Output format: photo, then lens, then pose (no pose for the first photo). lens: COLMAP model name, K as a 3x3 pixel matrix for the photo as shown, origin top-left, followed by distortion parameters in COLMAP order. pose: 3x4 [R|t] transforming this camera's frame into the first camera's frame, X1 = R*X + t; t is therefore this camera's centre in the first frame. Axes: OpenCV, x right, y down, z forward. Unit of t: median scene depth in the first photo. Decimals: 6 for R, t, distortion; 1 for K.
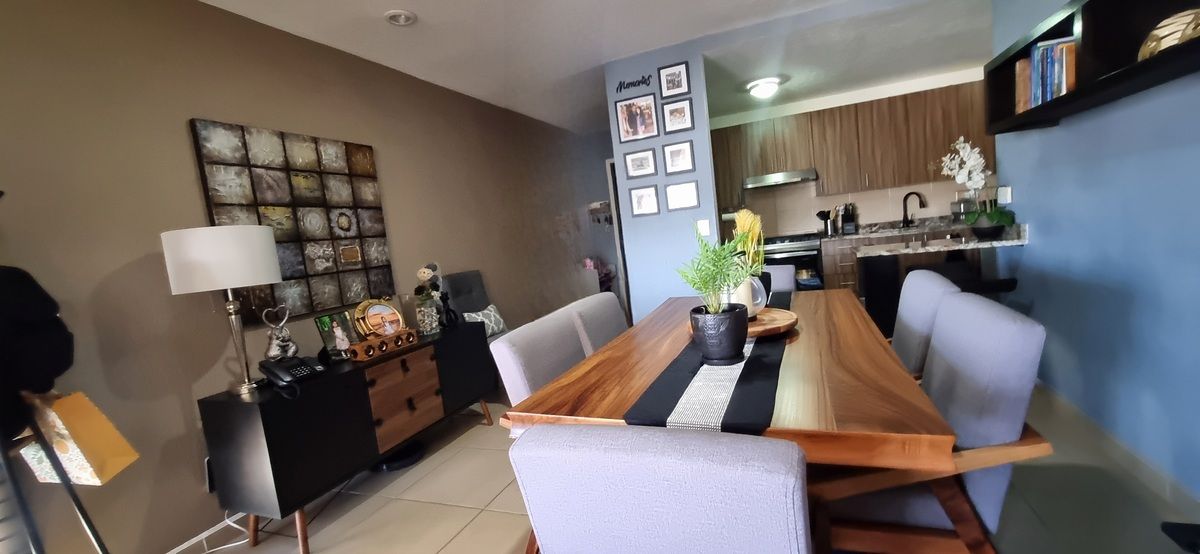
lens RADIAL K [[470.3, 0, 629.7], [0, 470.3, 279.8], [0, 0, 1]] dist [-0.000576, 0.000101]
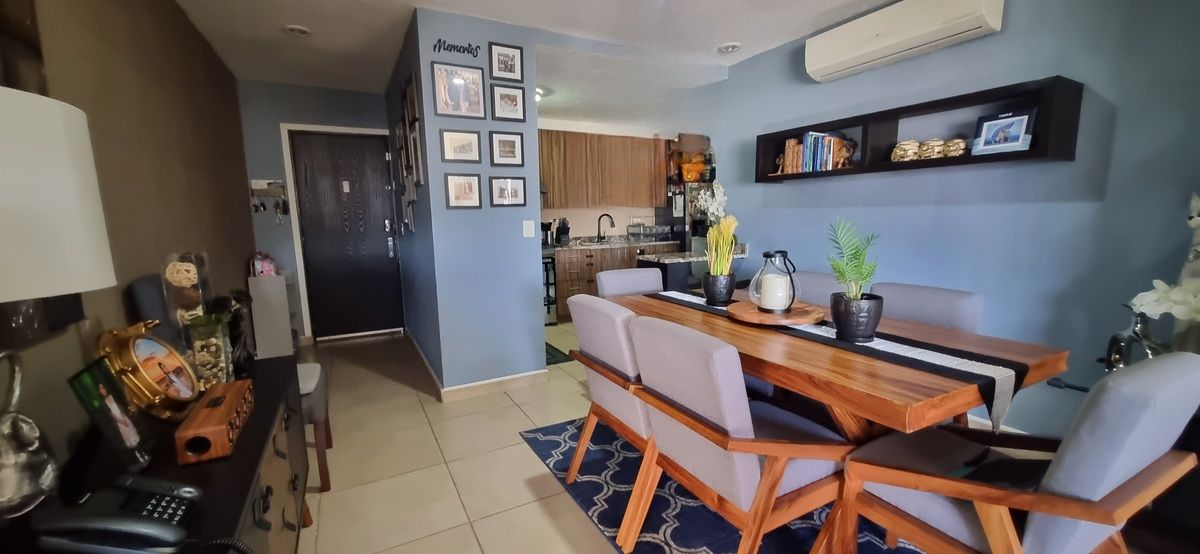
lens RADIAL K [[470.3, 0, 602.7], [0, 470.3, 280.9], [0, 0, 1]] dist [-0.000576, 0.000101]
pose [[0.652777, -0.001071, 0.757550, -0.450429], [0.018769, 0.999715, -0.014760, 0.009351], [-0.757318, 0.023853, 0.652611, 0.274409]]
